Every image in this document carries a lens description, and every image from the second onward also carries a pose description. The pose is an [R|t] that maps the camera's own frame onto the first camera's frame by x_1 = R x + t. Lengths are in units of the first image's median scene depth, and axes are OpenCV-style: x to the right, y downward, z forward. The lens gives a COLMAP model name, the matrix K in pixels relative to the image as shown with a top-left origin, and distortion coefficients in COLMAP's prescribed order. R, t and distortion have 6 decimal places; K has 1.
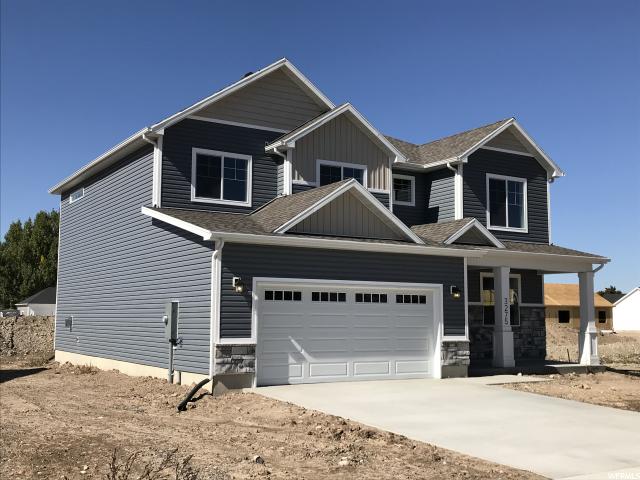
lens RADIAL K [[740.8, 0, 320.0], [0, 740.8, 240.0], [0, 0, 1]] dist [0.177432, -0.662641]
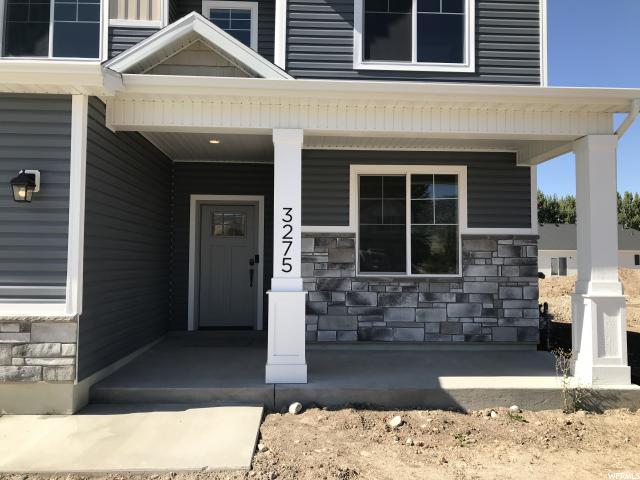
lens RADIAL K [[519.4, 0, 320.0], [0, 519.4, 240.0], [0, 0, 1]] dist [0.072416, -0.124690]
pose [[0.874415, -0.020772, -0.484734, 0.433228], [0.047848, 0.997905, 0.043550, 0.091868], [0.482813, -0.061275, 0.873577, 0.837564]]
